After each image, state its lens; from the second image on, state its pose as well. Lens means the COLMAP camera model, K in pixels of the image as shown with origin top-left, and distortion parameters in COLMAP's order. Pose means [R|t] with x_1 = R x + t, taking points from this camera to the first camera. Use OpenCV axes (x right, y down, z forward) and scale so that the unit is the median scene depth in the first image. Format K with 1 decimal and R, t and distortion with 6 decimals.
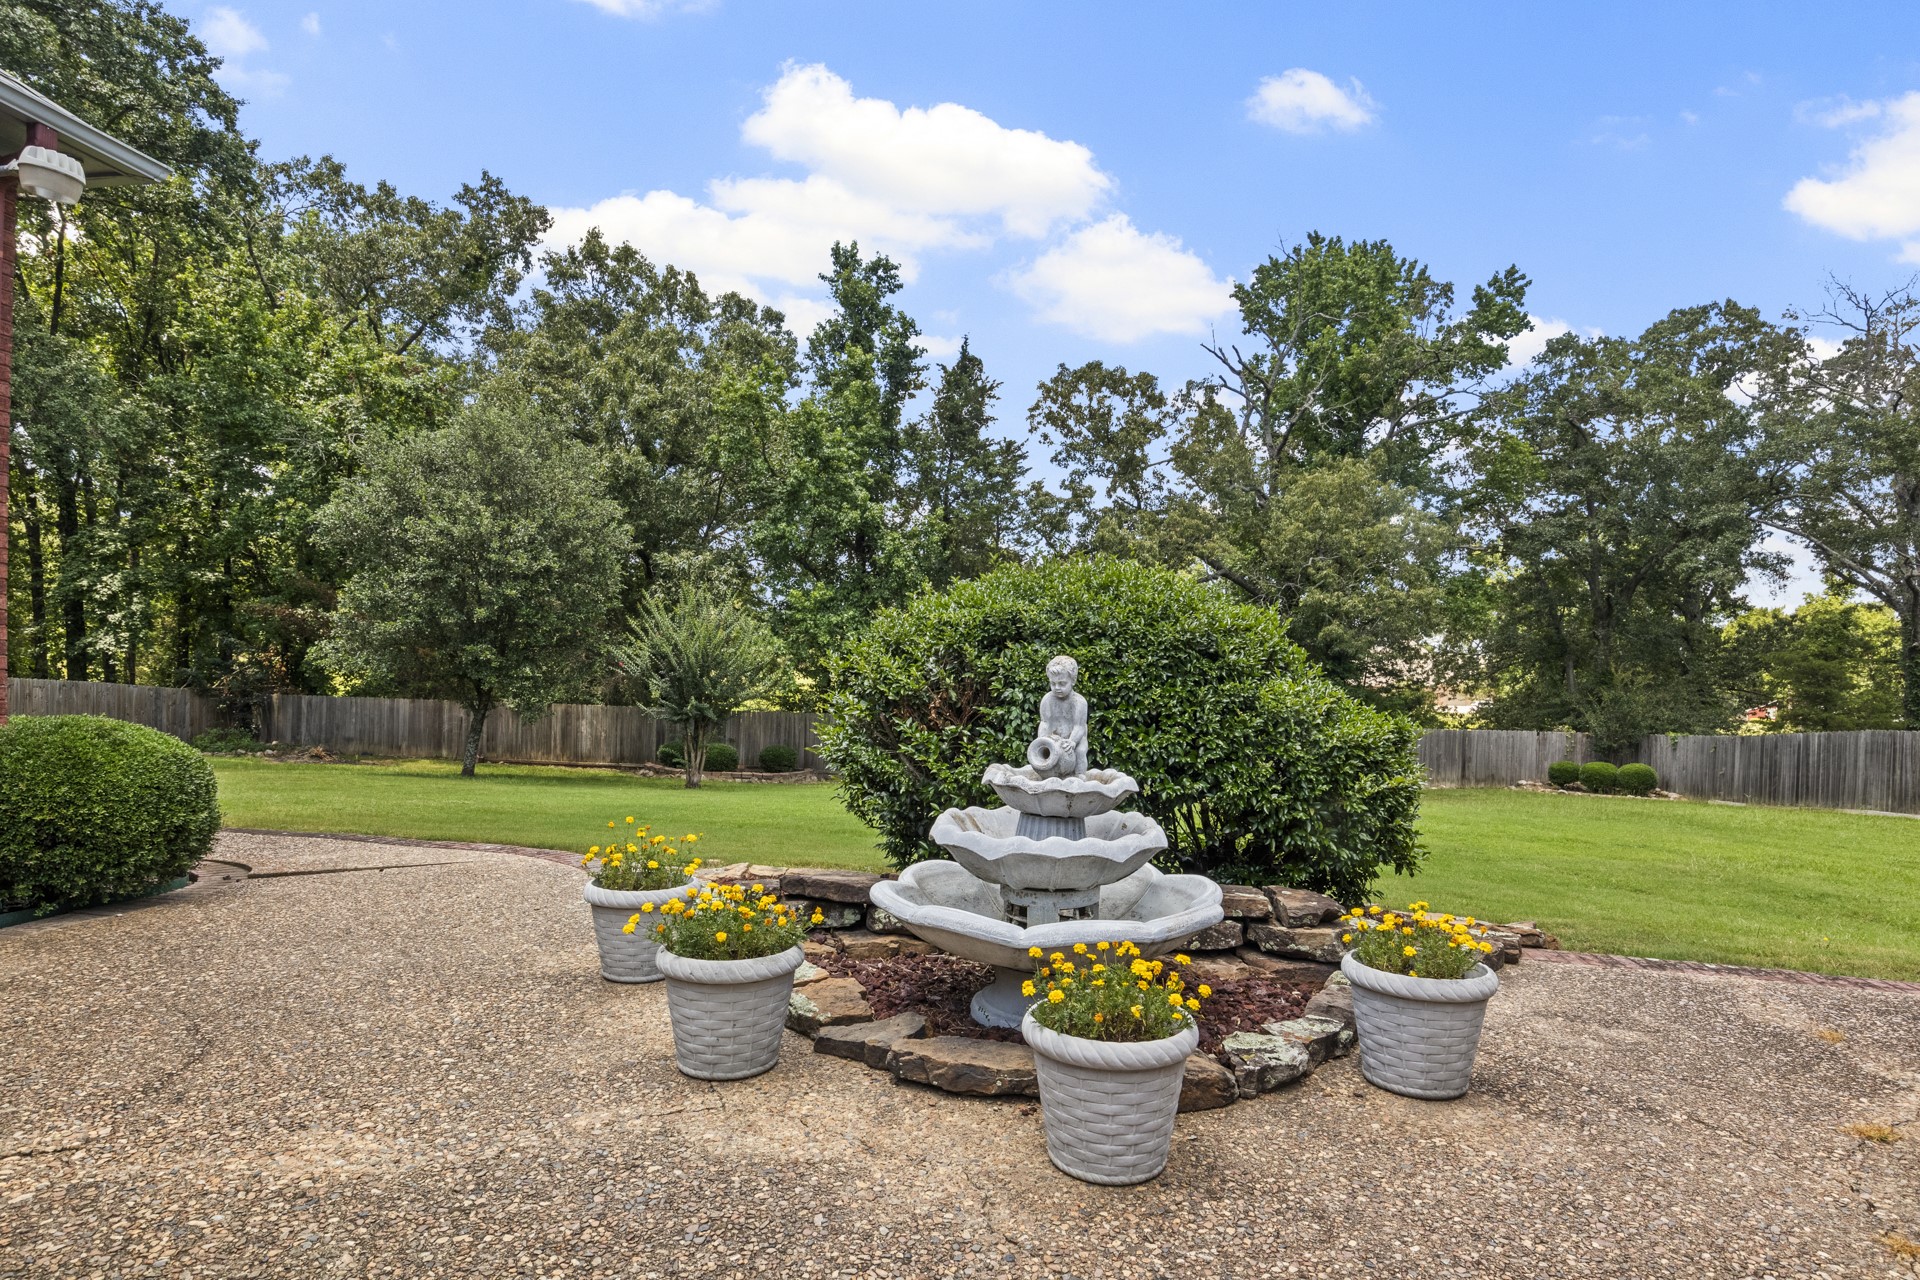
lens RADIAL K [[949.4, 0, 954.1], [0, 949.4, 643.9], [0, 0, 1]] dist [-0.000247, 0.000335]
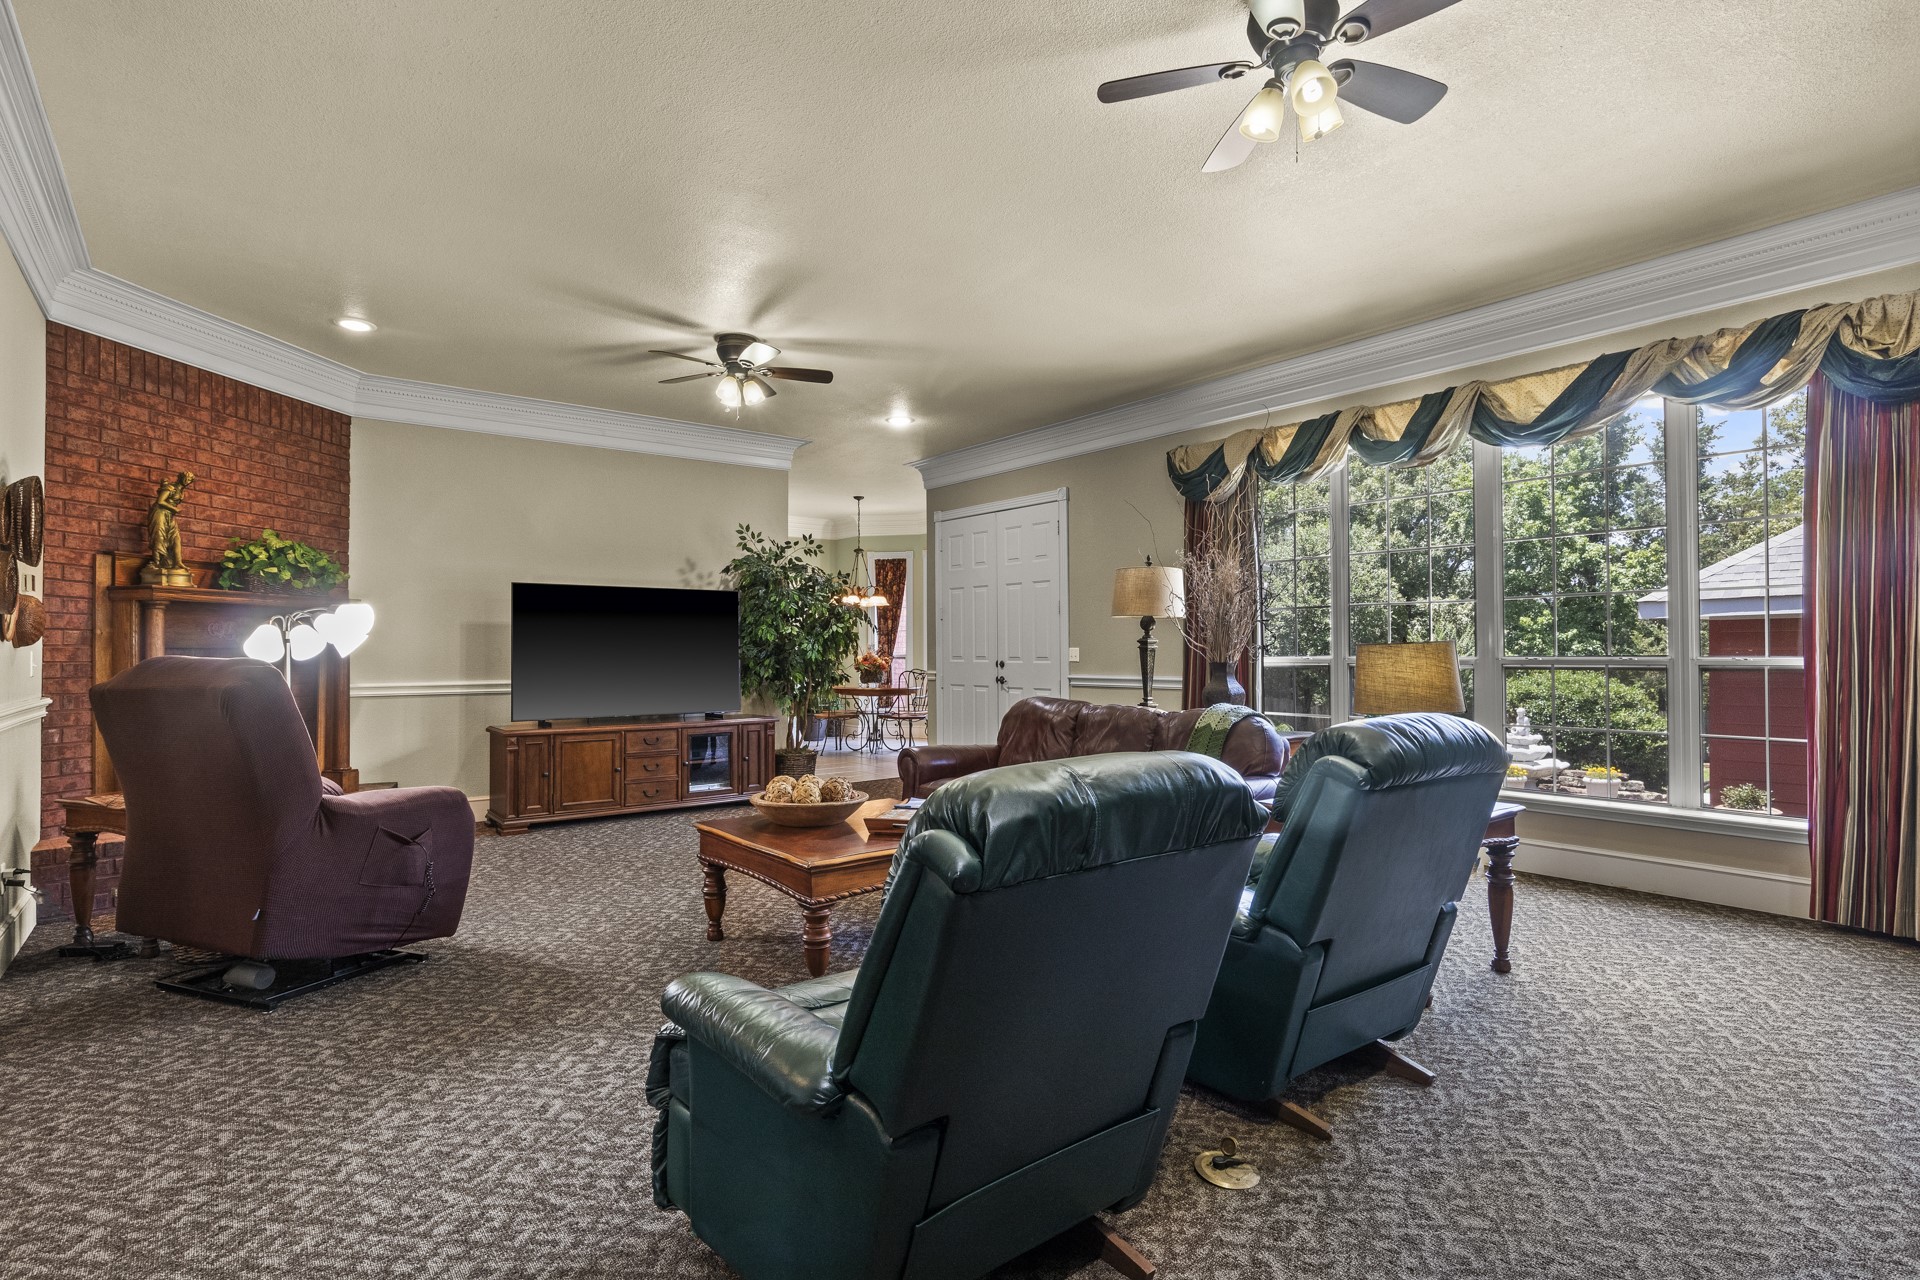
lens RADIAL K [[949.4, 0, 950.7], [0, 949.4, 649.5], [0, 0, 1]] dist [-0.000247, 0.000335]
pose [[0.720954, -0.029556, -0.692352, 0.185542], [0.046186, 0.998918, 0.005452, -0.056700], [0.691442, -0.035907, 0.721539, -0.566919]]
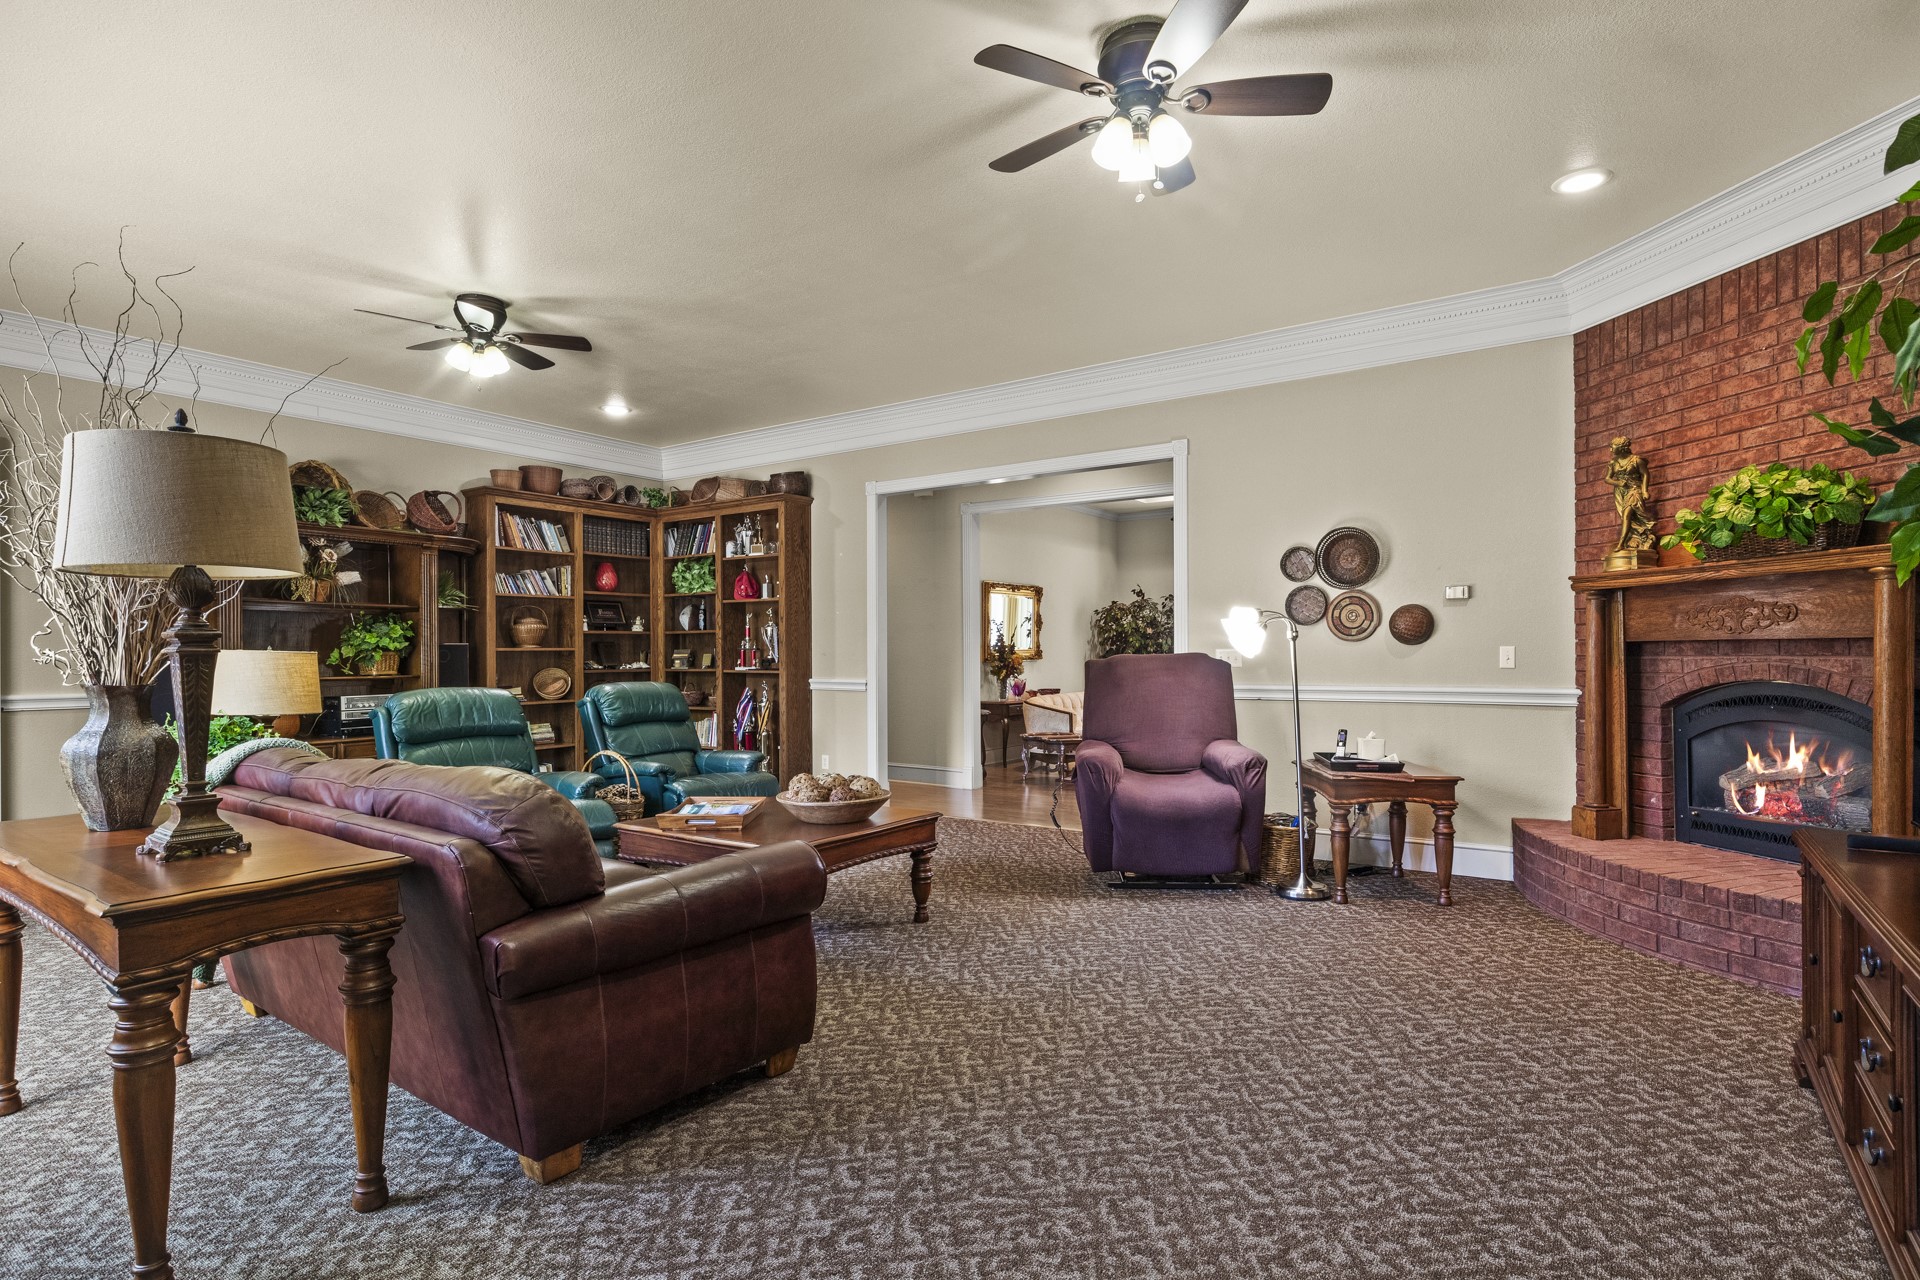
lens RADIAL K [[949.4, 0, 961.3], [0, 949.4, 645.9], [0, 0, 1]] dist [-0.000247, 0.000335]
pose [[-0.901527, -0.016240, 0.432418, -1.415164], [-0.031060, 0.999146, -0.027233, -0.037437], [-0.431607, -0.037982, -0.901262, 1.170794]]
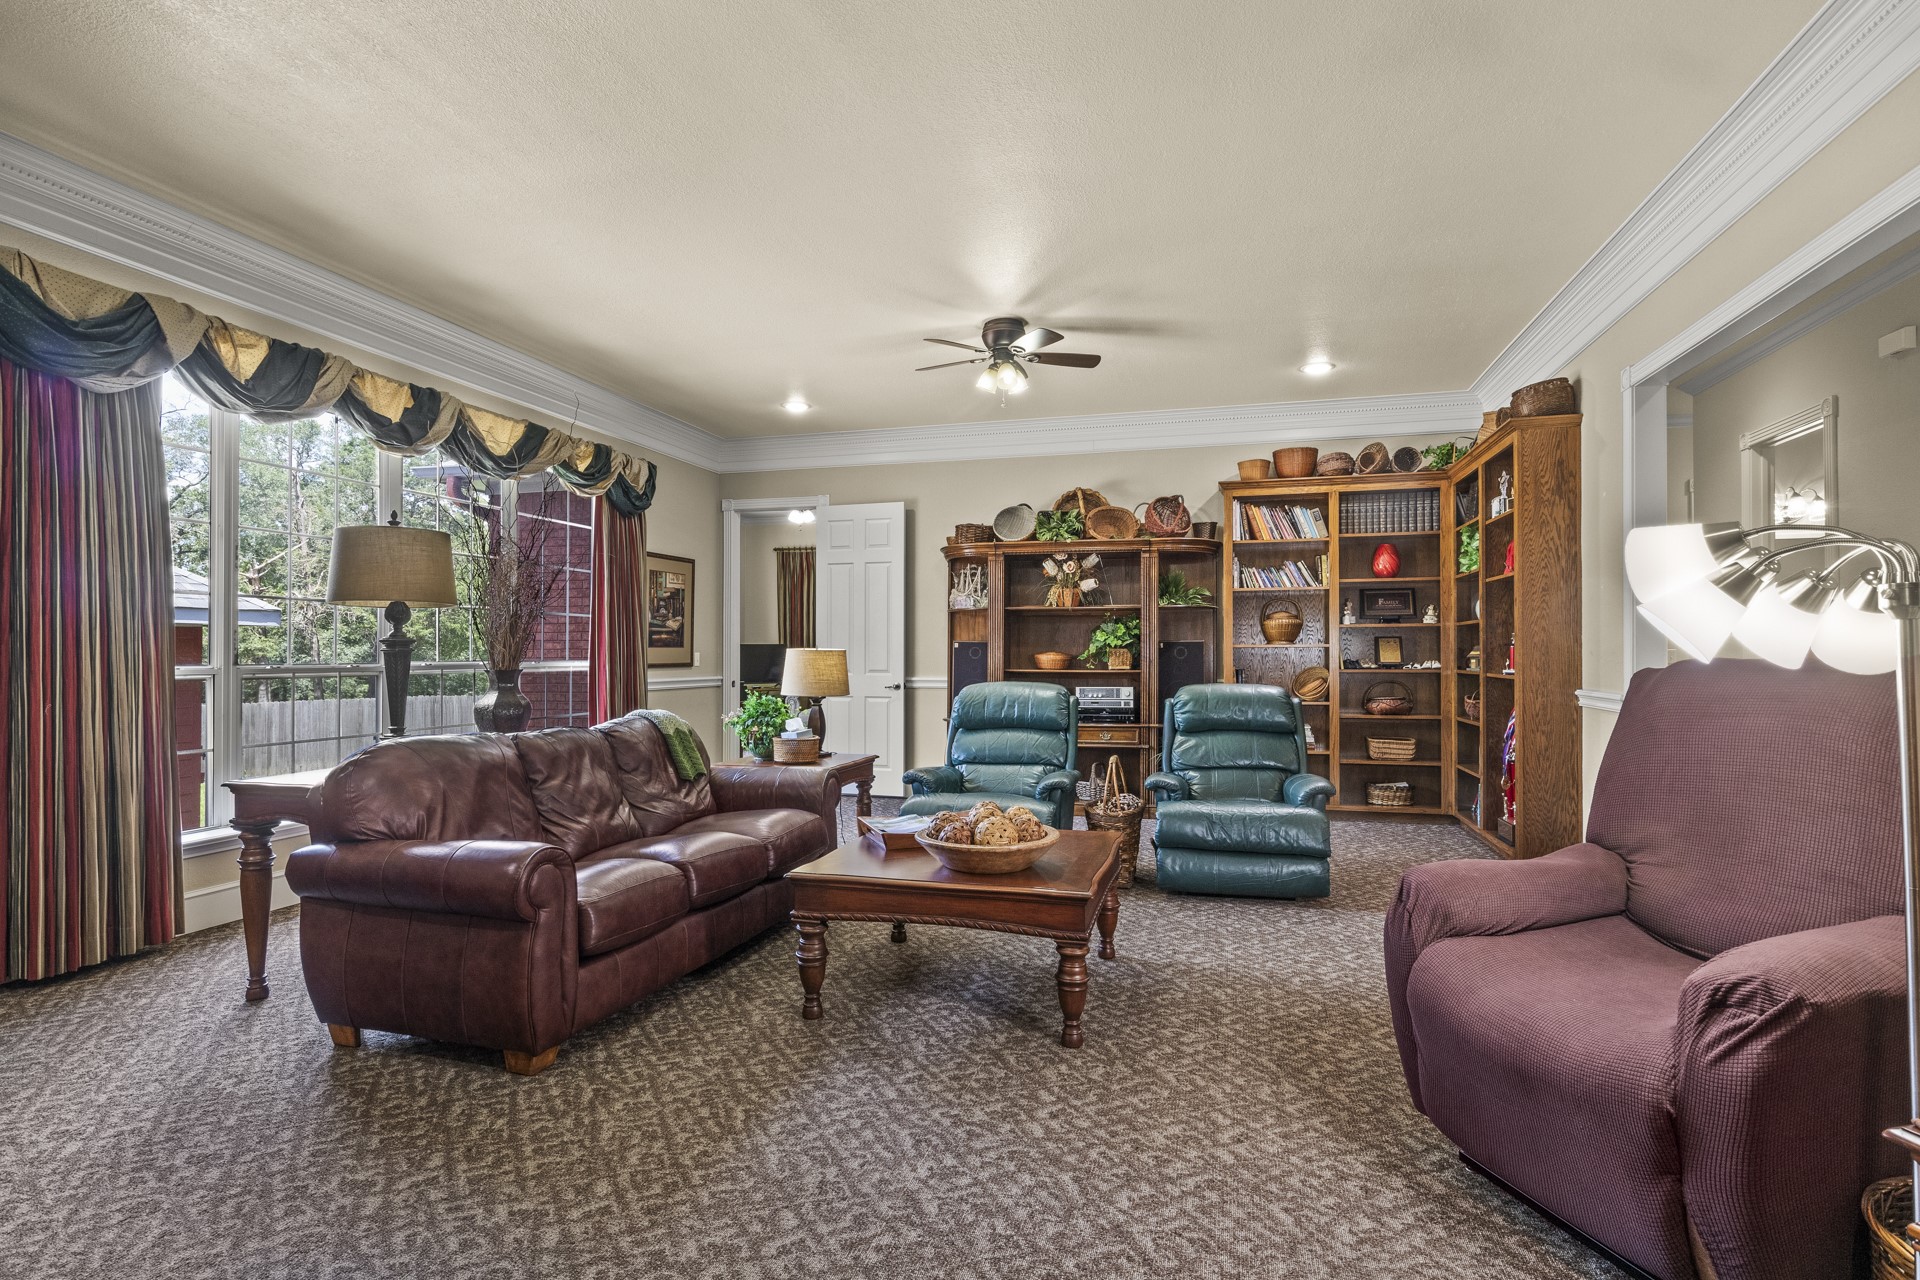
lens RADIAL K [[949.4, 0, 988.4], [0, 949.4, 650.2], [0, 0, 1]] dist [-0.000247, 0.000335]
pose [[0.096201, -0.022875, 0.995099, -1.684802], [-0.029774, 0.999222, 0.025848, -0.083515], [-0.994916, -0.032115, 0.095445, 0.063984]]
